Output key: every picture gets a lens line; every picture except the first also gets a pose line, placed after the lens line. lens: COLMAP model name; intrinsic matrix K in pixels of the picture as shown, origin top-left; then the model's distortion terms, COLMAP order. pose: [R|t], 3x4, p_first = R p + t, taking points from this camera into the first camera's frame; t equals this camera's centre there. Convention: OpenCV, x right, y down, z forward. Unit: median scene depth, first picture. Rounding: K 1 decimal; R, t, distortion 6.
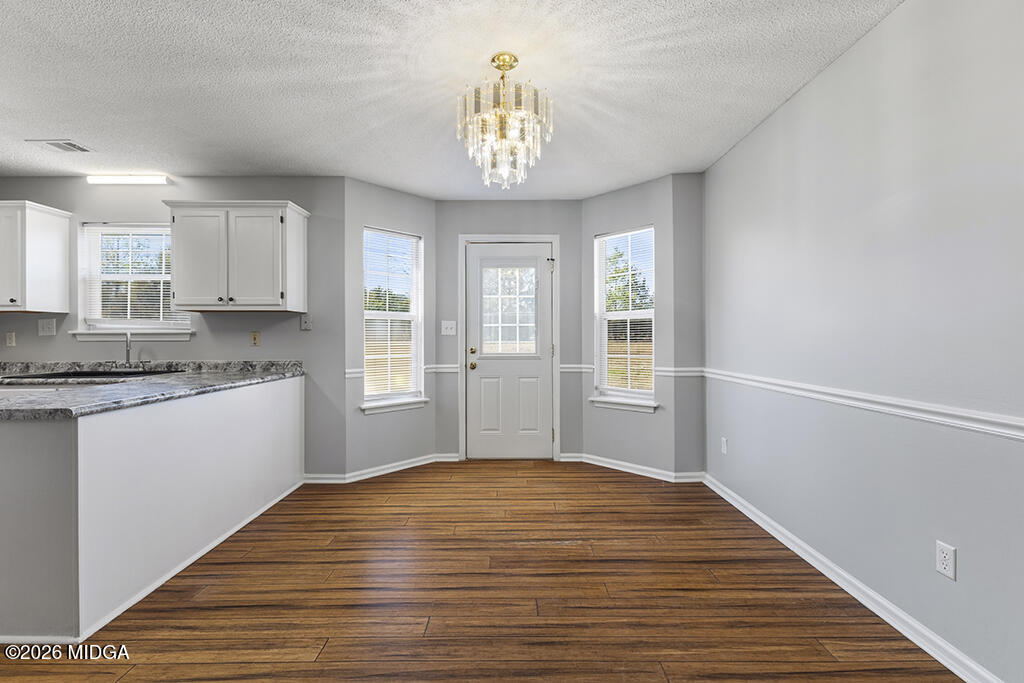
lens RADIAL K [[448.1, 0, 517.3], [0, 448.1, 337.0], [0, 0, 1]] dist [0.014466, -0.002990]
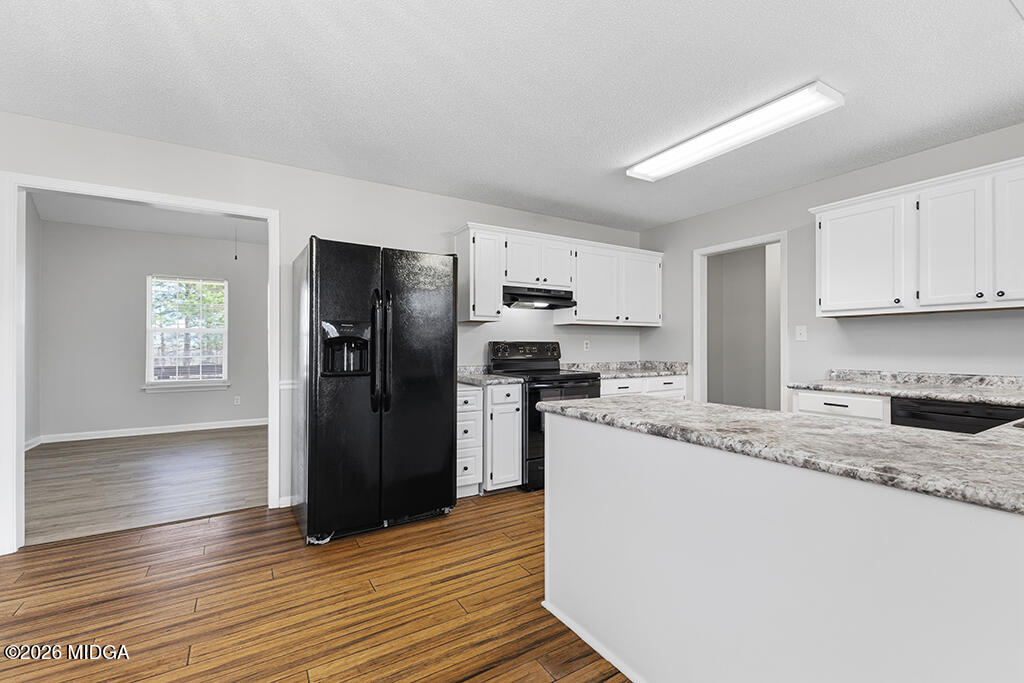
lens RADIAL K [[448.1, 0, 513.0], [0, 448.1, 342.1], [0, 0, 1]] dist [0.014466, -0.002990]
pose [[-0.856175, 0.006170, -0.516650, -0.149288], [0.005993, 0.999980, 0.002011, -0.001622], [0.516652, -0.001375, -0.856195, 0.953236]]
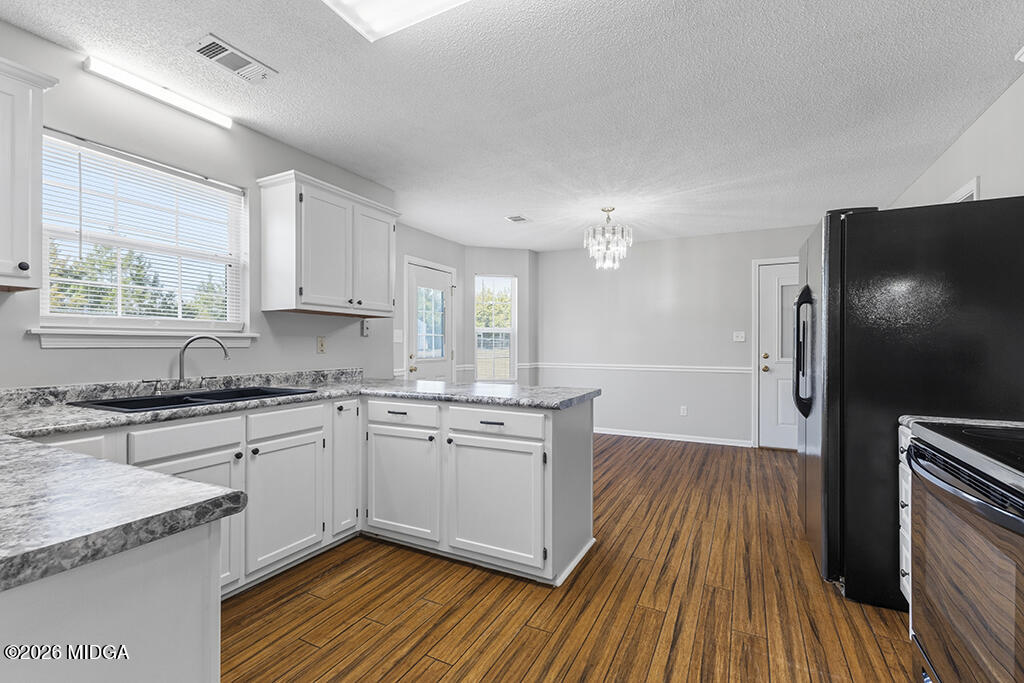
lens RADIAL K [[448.1, 0, 518.9], [0, 448.1, 344.7], [0, 0, 1]] dist [0.014466, -0.002990]
pose [[0.455238, 0.004851, 0.890356, -1.199961], [-0.003320, 0.999987, -0.003751, 0.005407], [-0.890363, -0.001248, 0.455249, 0.259430]]
